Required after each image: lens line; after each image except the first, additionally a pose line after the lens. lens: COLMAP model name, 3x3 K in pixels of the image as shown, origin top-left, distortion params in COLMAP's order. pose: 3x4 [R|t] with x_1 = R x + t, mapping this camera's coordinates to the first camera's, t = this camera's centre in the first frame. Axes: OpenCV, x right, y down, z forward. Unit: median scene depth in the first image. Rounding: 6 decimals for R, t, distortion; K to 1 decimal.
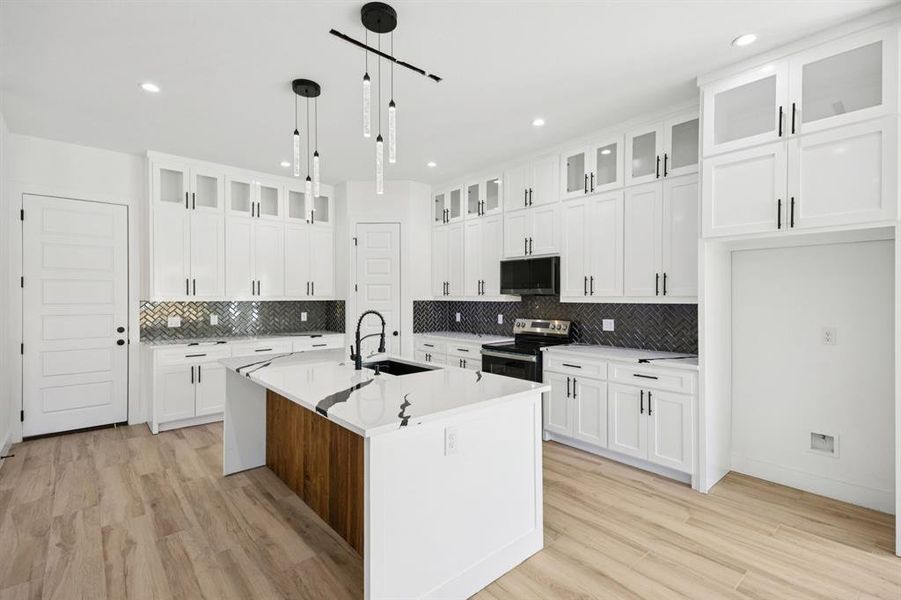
lens RADIAL K [[413.7, 0, 456.8], [0, 413.7, 296.9], [0, 0, 1]] dist [0.028057, 0.000316]
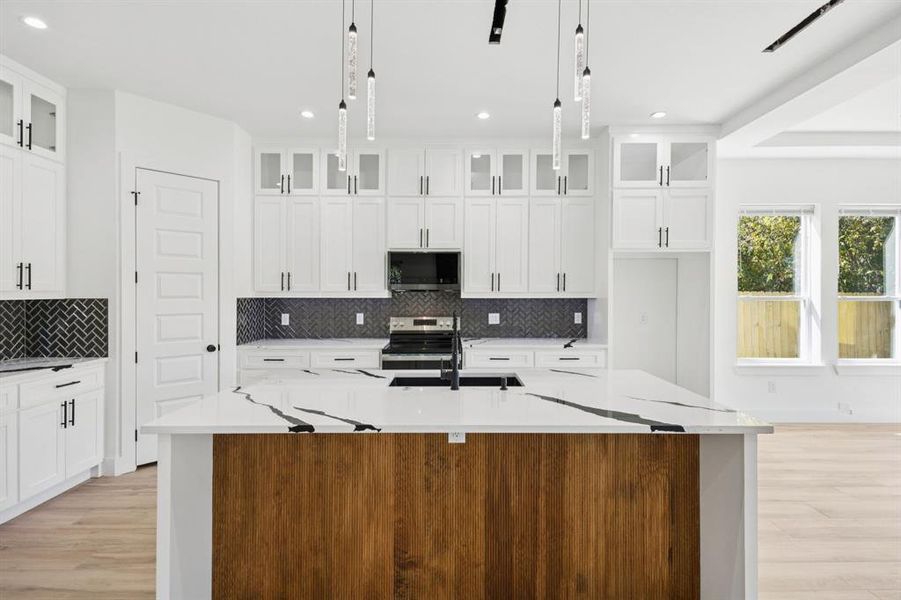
lens RADIAL K [[441.6, 0, 450.4], [0, 441.6, 294.5], [0, 0, 1]] dist [0.027247, -0.000822]
pose [[0.657790, -0.005215, 0.753184, -0.565949], [-0.000346, 0.999974, 0.007225, -0.003090], [-0.753202, -0.005014, 0.657771, 0.323066]]
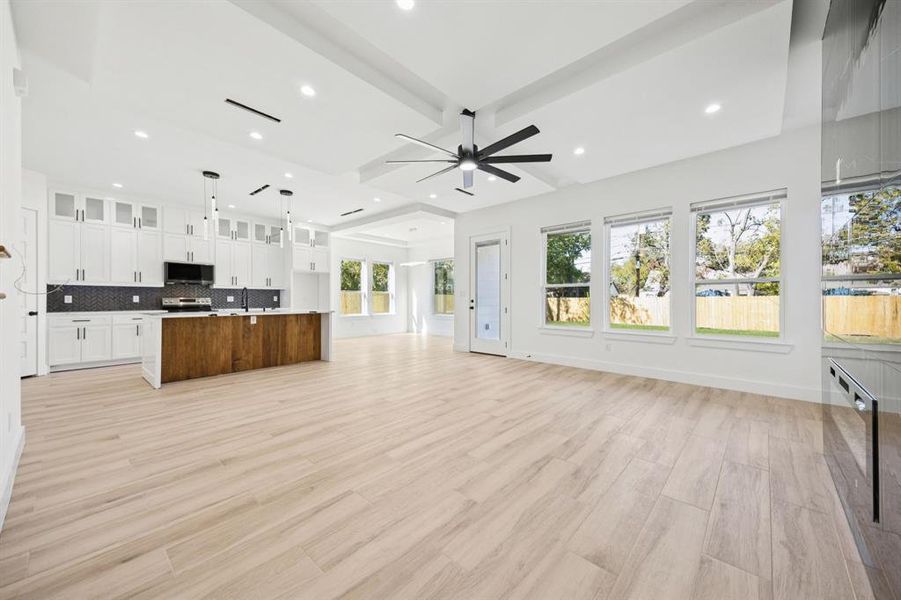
lens RADIAL K [[334.1, 0, 454.7], [0, 334.1, 299.9], [0, 0, 1]] dist [0.050380, -0.000210]
pose [[-0.124382, -0.001372, 0.992233, -1.550483], [-0.000141, 0.999999, 0.001365, 0.068301], [-0.992234, 0.000030, -0.124382, 0.042994]]
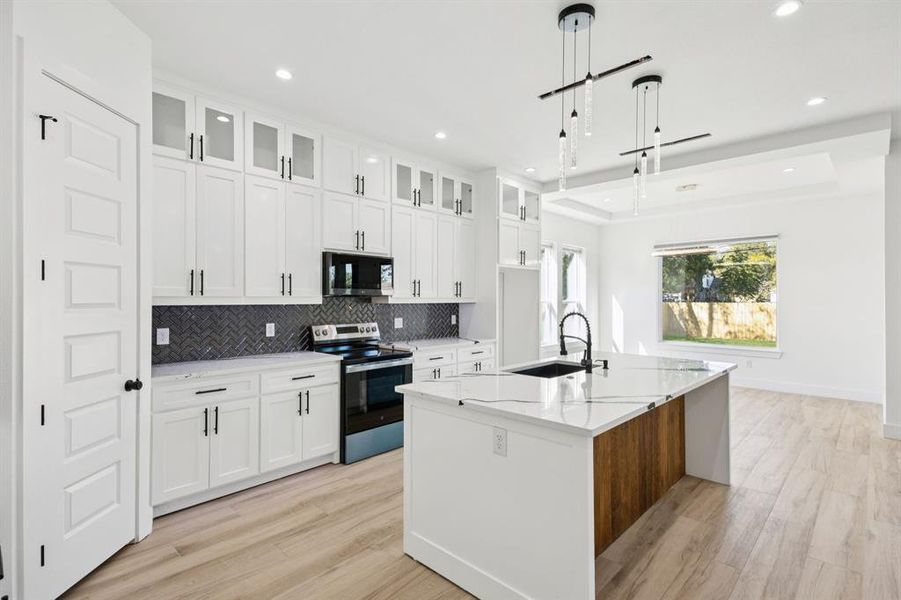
lens RADIAL K [[437.6, 0, 459.9], [0, 437.6, 295.2], [0, 0, 1]] dist [0.040272, -0.000553]
pose [[-0.095958, 0.005891, 0.995368, -0.820566], [0.000034, 0.999983, -0.005915, -0.000430], [-0.995385, -0.000534, -0.095956, 0.930510]]
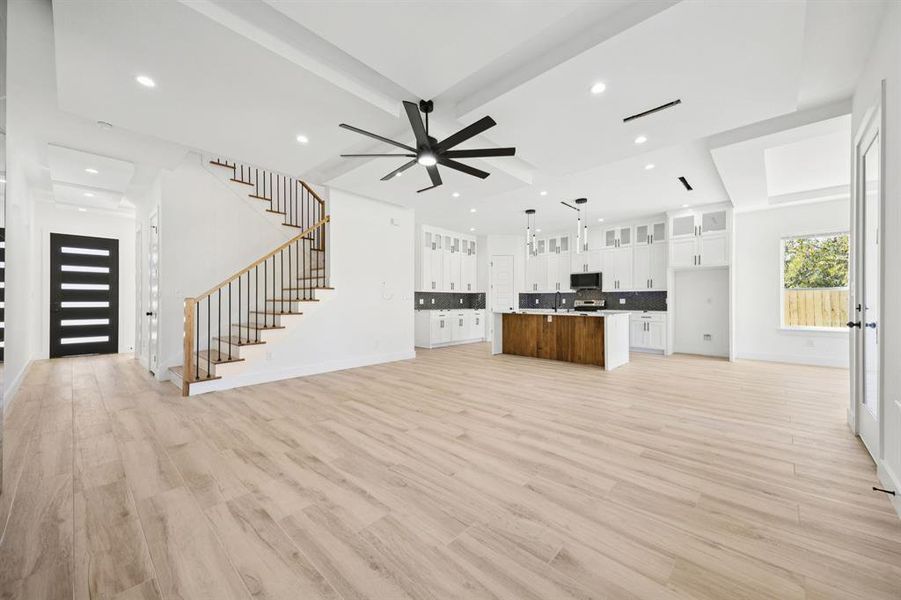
lens RADIAL K [[334.1, 0, 454.7], [0, 334.1, 299.9], [0, 0, 1]] dist [0.050380, -0.000210]
pose [[0.994344, -0.000990, 0.106199, -0.793894], [0.001385, 0.999992, -0.003649, 0.064651], [-0.106195, 0.003776, 0.994338, -0.829426]]
